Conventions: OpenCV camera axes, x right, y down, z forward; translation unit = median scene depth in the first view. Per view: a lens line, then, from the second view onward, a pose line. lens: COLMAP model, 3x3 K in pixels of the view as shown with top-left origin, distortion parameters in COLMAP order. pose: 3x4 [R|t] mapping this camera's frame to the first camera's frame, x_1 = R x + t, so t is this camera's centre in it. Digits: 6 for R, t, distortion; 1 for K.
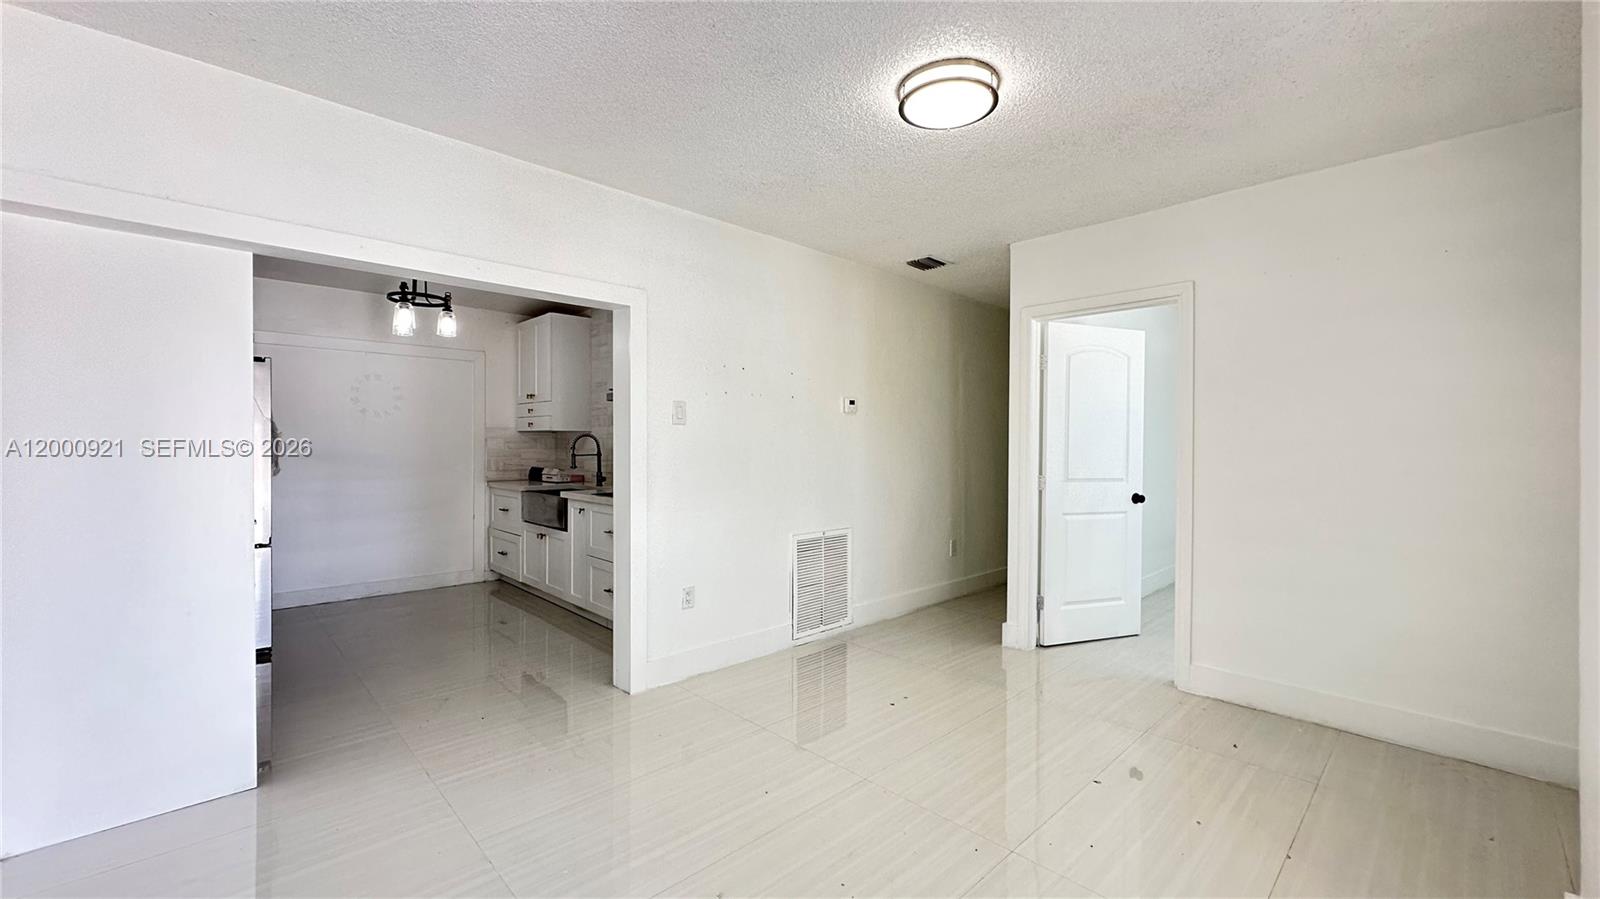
lens RADIAL K [[641.5, 0, 800.0], [0, 641.5, 449.5], [0, 0, 1]] dist [0.001548, 0.000104]
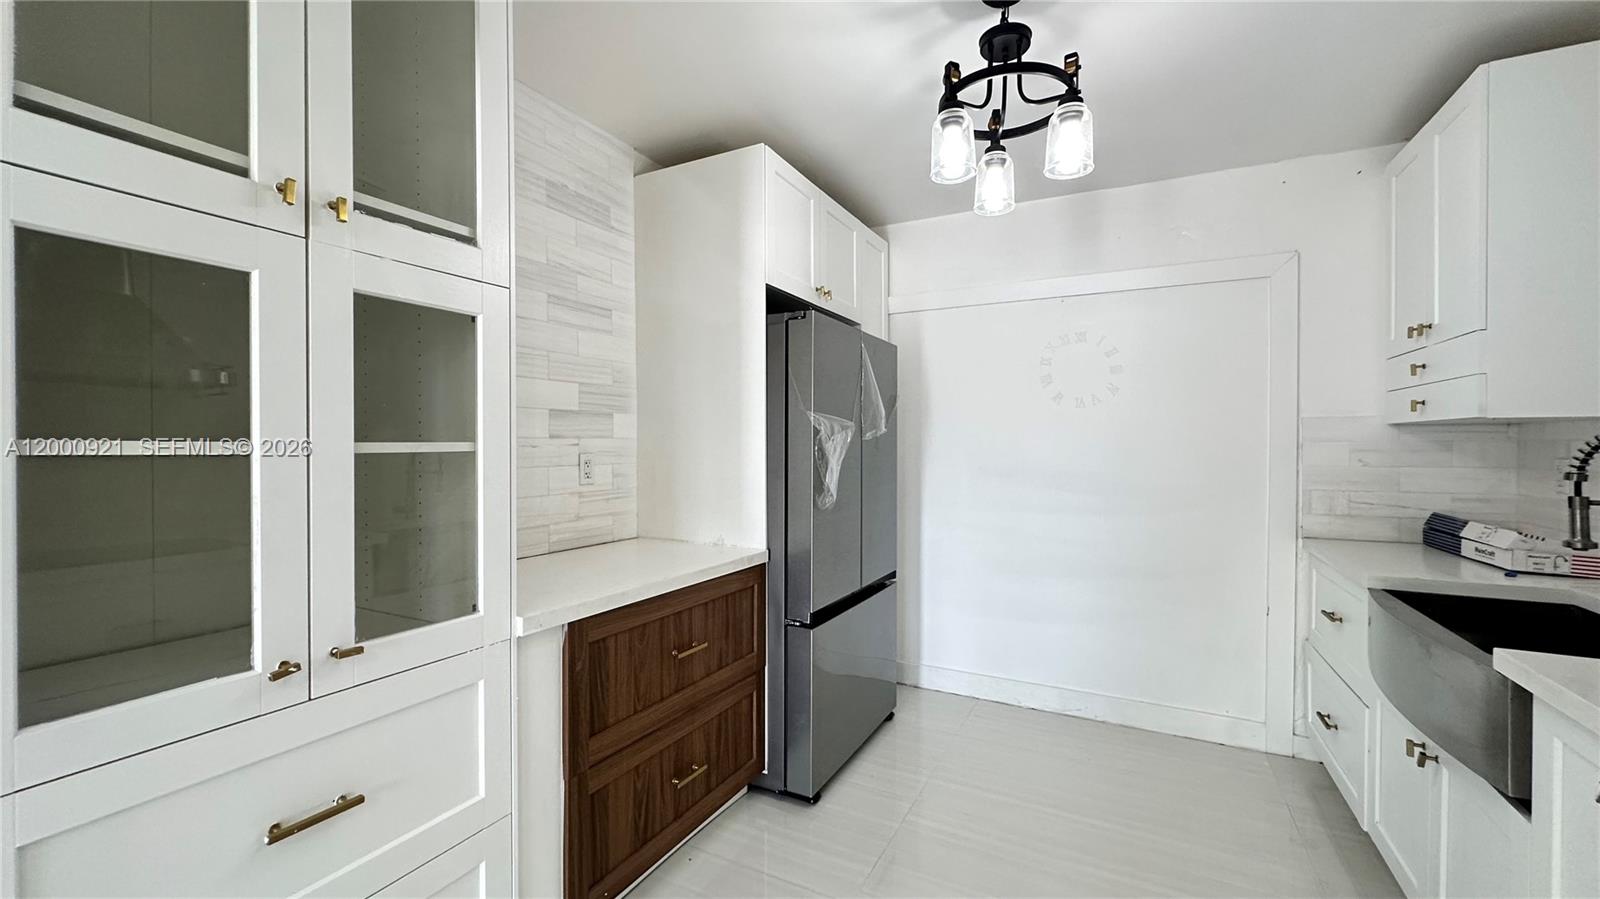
lens RADIAL K [[641.5, 0, 800.0], [0, 641.5, 449.5], [0, 0, 1]] dist [0.001548, 0.000104]
pose [[0.322376, 0.006621, -0.946589, -0.173280], [-0.009389, 0.999949, 0.003797, -0.010386], [0.946565, 0.007663, 0.322421, 0.516934]]
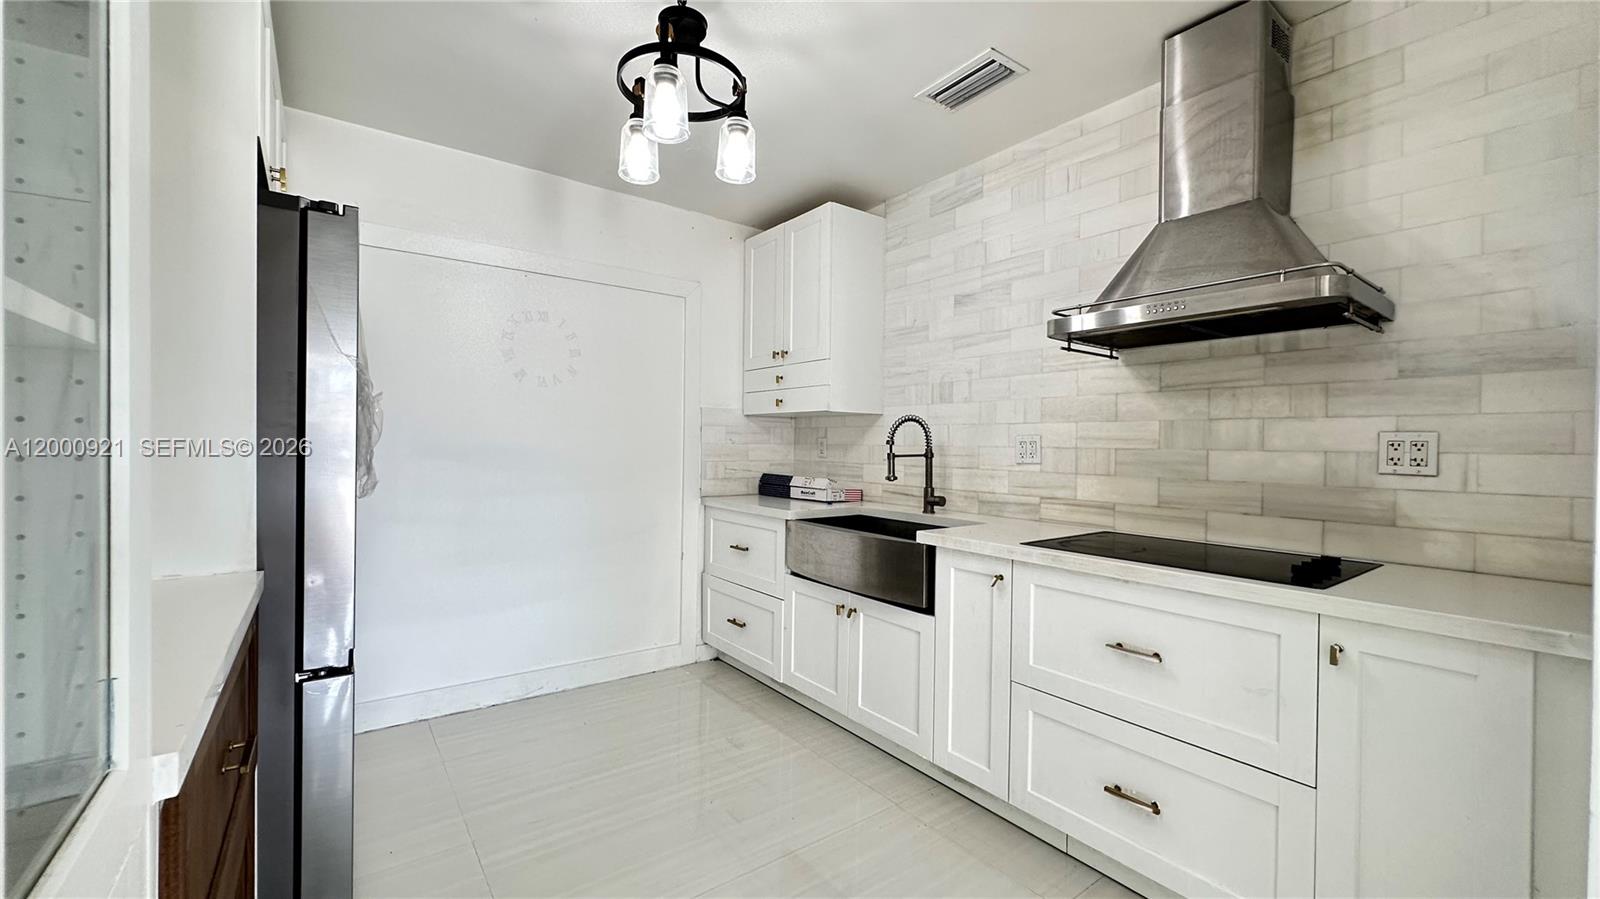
lens RADIAL K [[641.5, 0, 800.0], [0, 641.5, 449.5], [0, 0, 1]] dist [0.001548, 0.000104]
pose [[0.992831, 0.011906, -0.118932, -0.321584], [-0.012303, 0.999921, -0.002601, 0.005357], [0.118891, 0.004046, 0.992899, 0.407644]]
